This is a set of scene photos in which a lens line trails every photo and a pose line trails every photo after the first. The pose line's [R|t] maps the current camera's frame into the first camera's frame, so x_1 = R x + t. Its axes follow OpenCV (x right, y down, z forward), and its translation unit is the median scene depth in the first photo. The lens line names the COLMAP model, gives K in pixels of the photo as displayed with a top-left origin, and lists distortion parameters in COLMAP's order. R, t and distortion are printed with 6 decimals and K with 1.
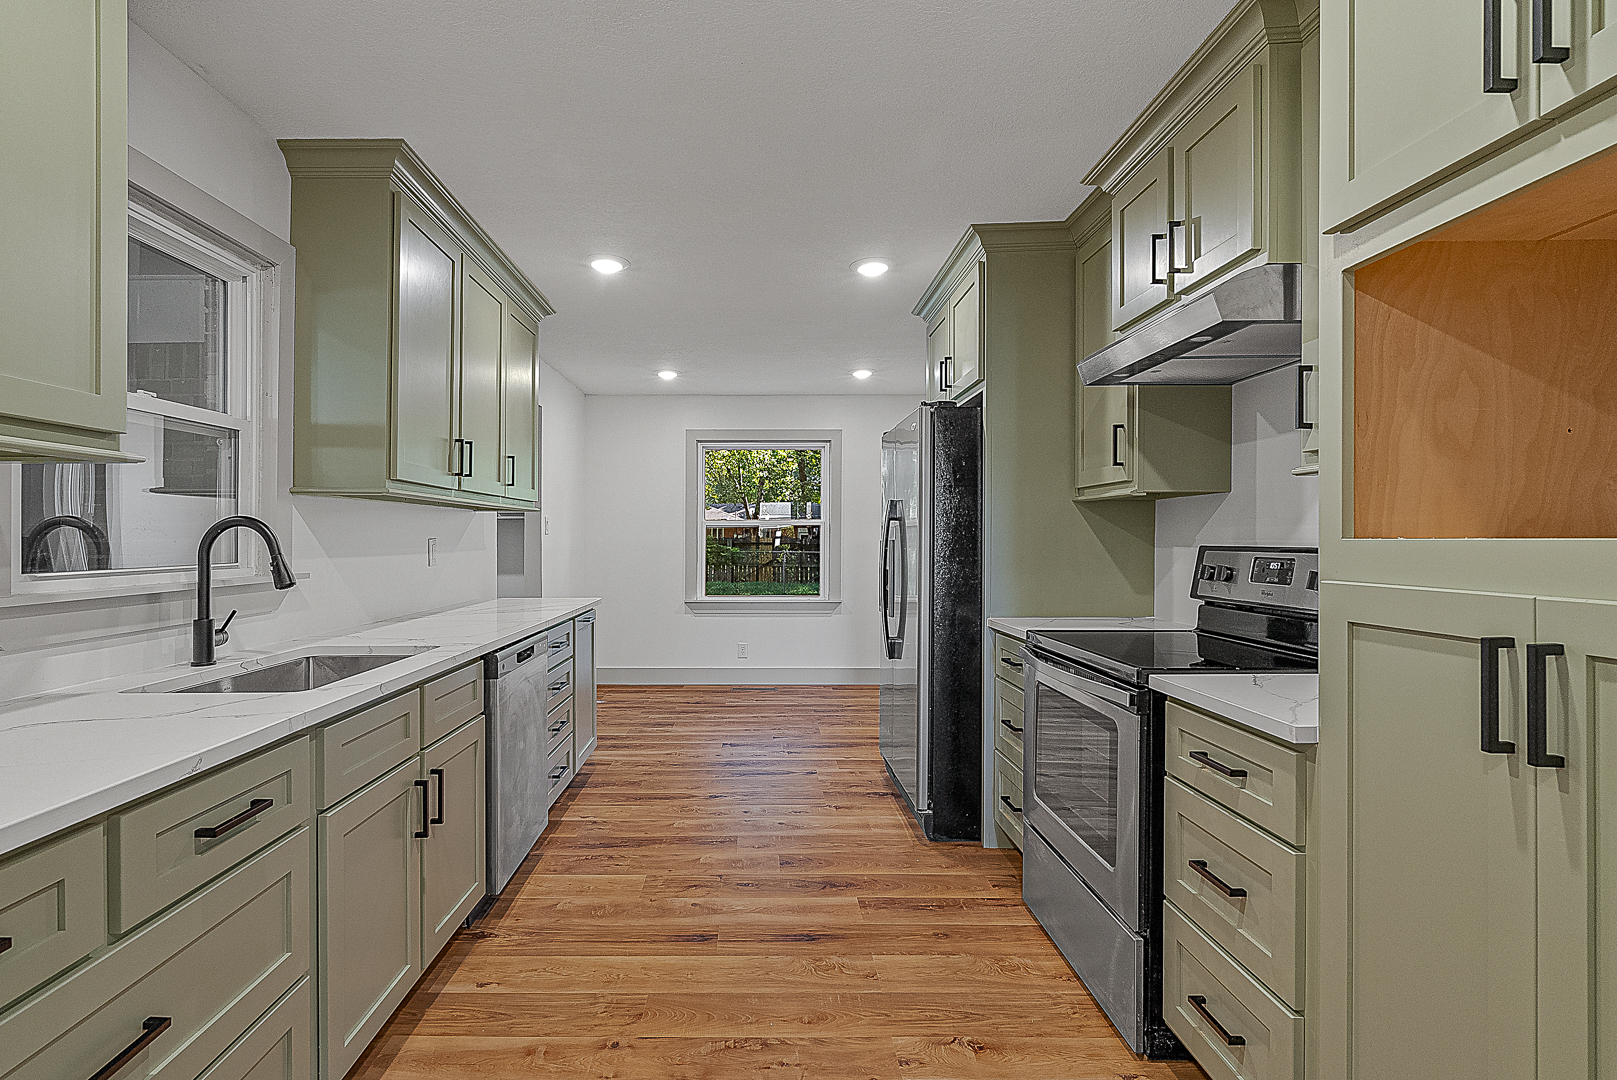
lens RADIAL K [[745.3, 0, 753.0], [0, 745.3, 524.2], [0, 0, 1]] dist [0.000167, -0.000069]
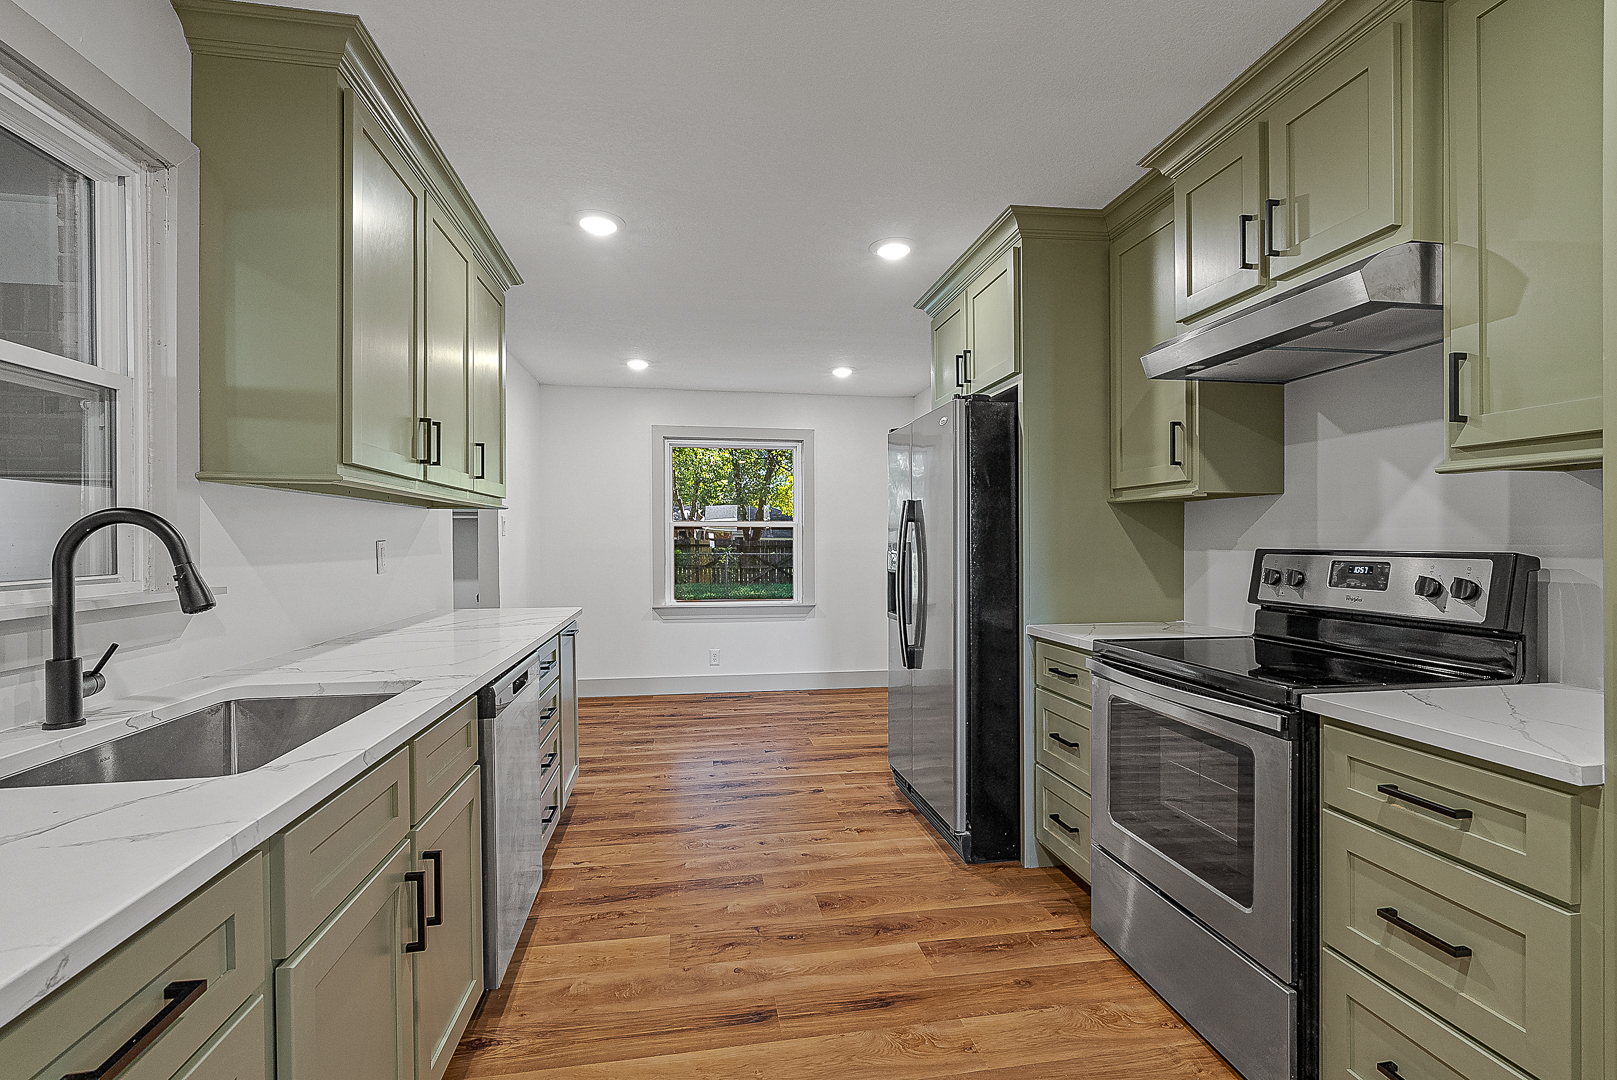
lens RADIAL K [[717.8, 0, 808.5], [0, 717.8, 540.0], [0, 0, 1]] dist [-0.000999, 0.000643]
pose [[0.985169, 0.001107, 0.171582, -0.139089], [-0.004301, 0.999824, 0.018247, 0.002987], [-0.171532, -0.018714, 0.985001, 0.185888]]
